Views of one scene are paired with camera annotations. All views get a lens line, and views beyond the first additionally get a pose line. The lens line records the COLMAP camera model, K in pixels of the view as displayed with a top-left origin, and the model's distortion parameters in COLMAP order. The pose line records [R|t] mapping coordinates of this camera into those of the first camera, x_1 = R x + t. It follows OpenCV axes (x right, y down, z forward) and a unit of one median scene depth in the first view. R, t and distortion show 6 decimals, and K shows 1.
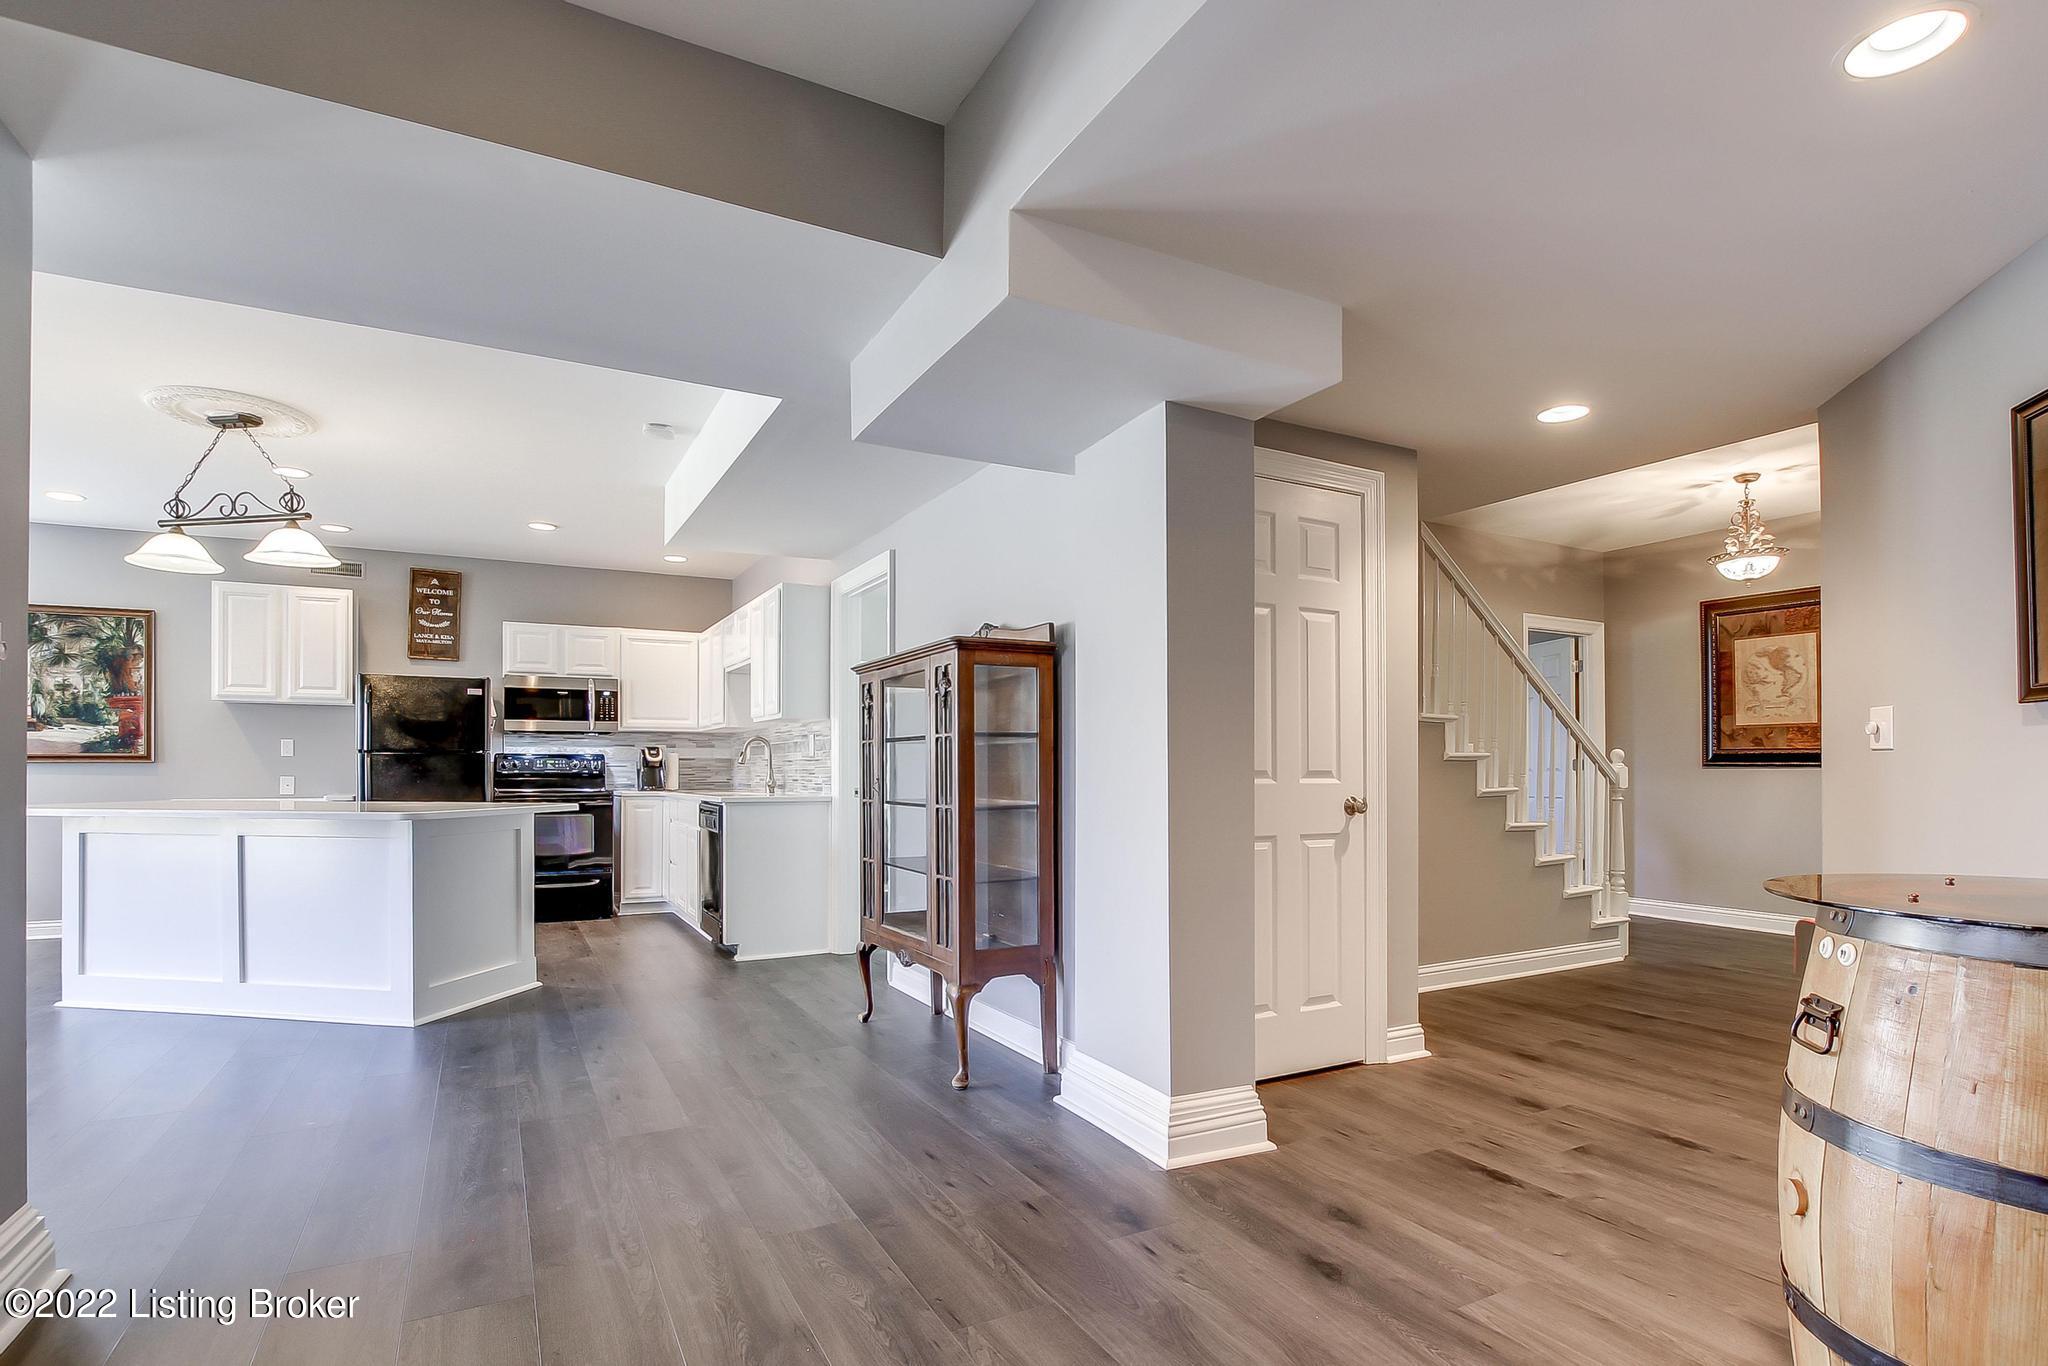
lens RADIAL K [[988.8, 0, 1027.6], [0, 988.8, 683.9], [0, 0, 1]] dist [-0.005880, 0.000626]
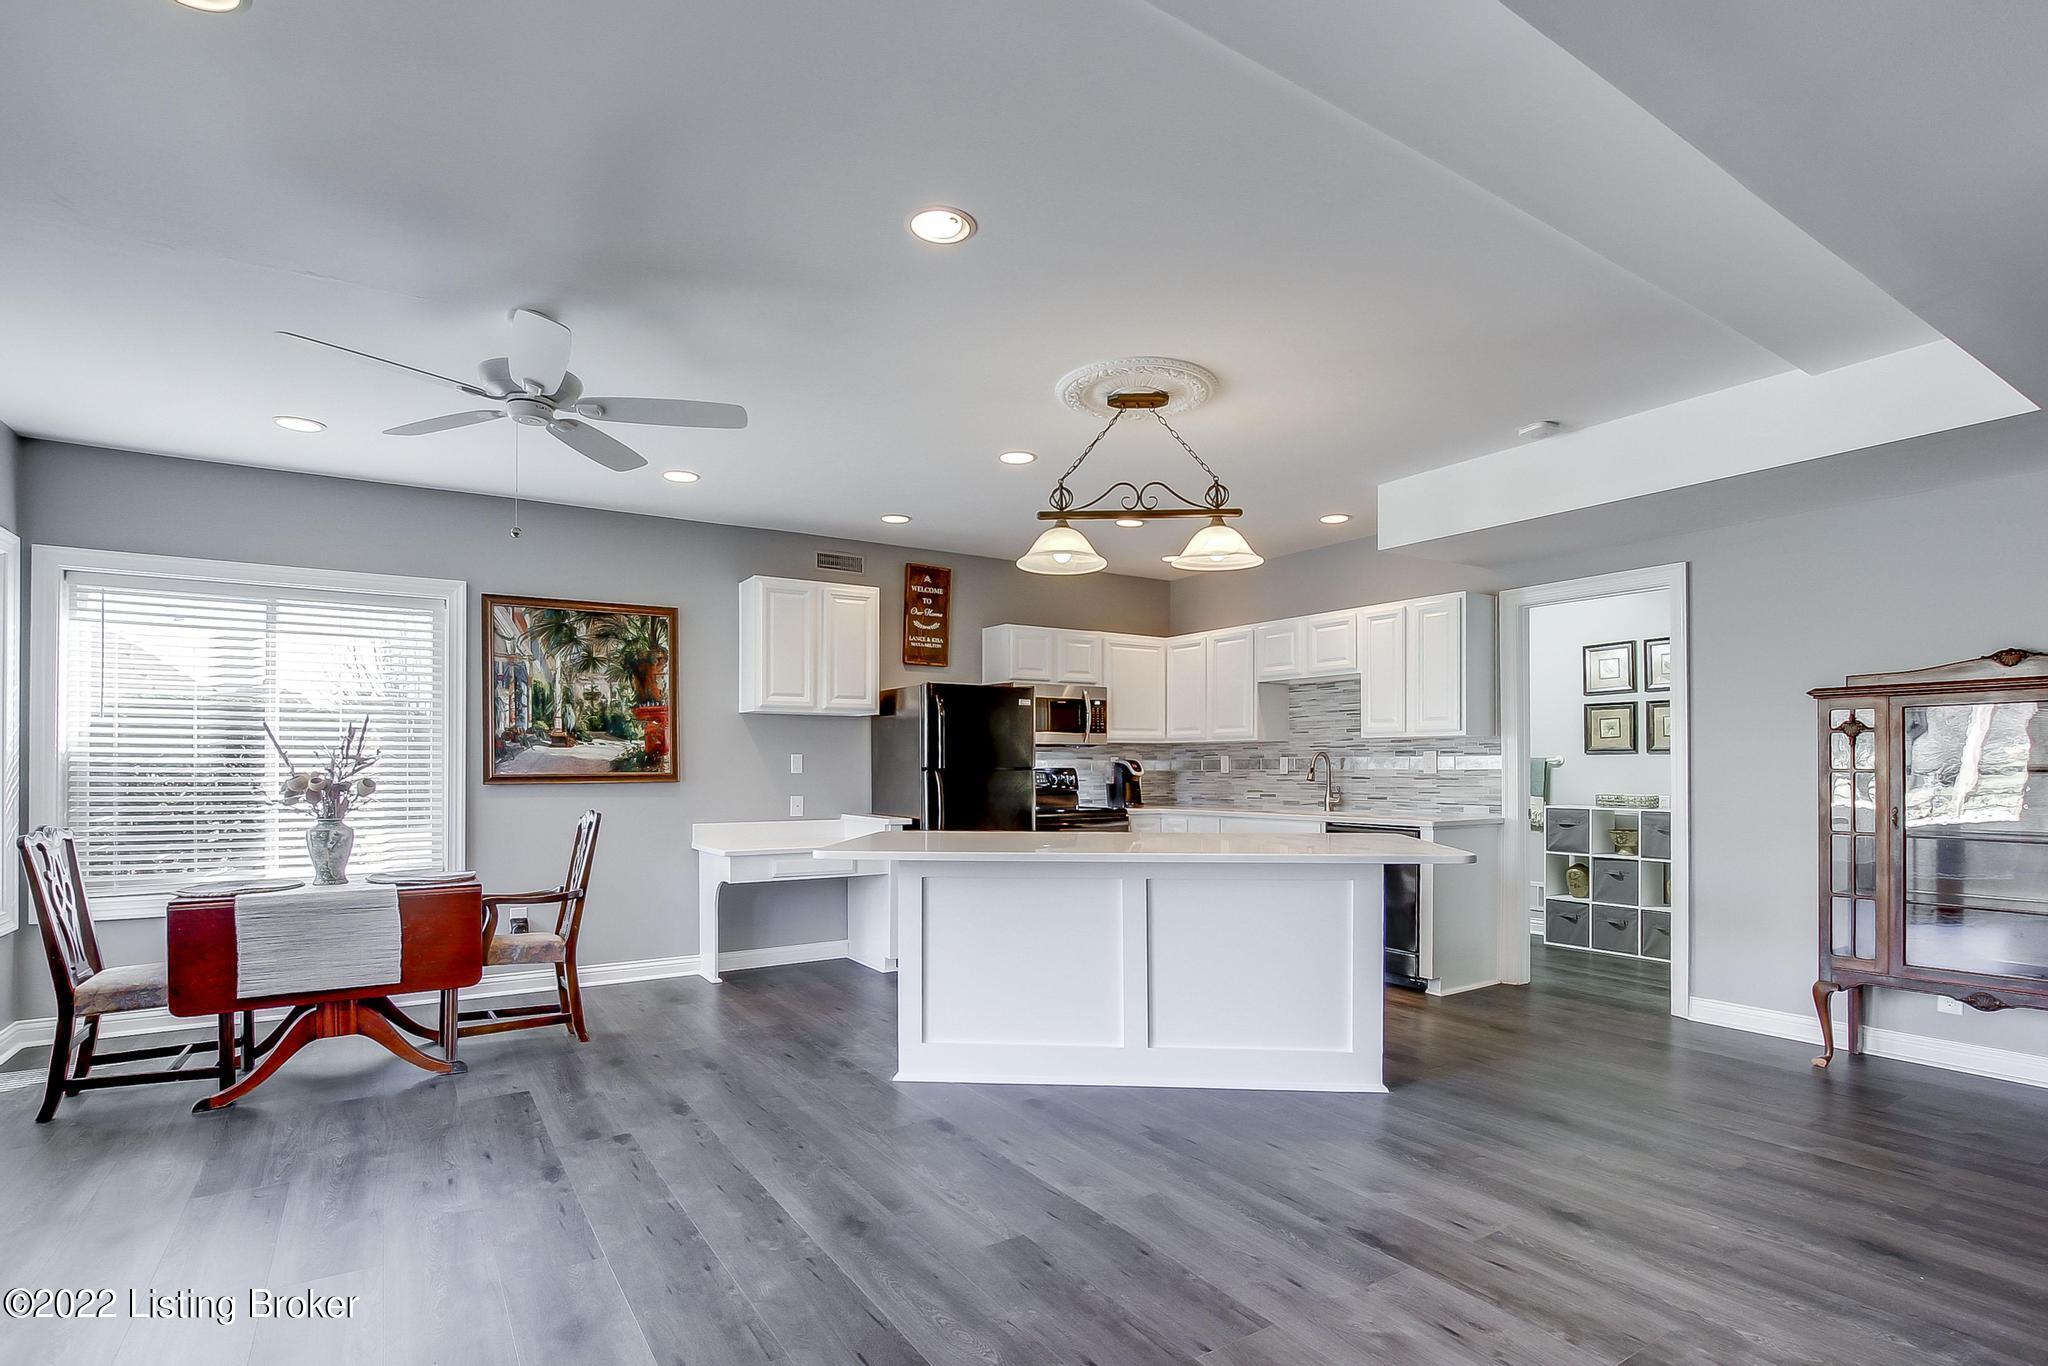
lens RADIAL K [[988.8, 0, 1022.9], [0, 988.8, 683.3], [0, 0, 1]] dist [-0.005880, 0.000626]
pose [[0.995138, 0.006269, 0.098291, -0.678563], [-0.006735, 0.999968, 0.004410, -0.014039], [-0.098260, -0.005051, 0.995148, 0.098466]]
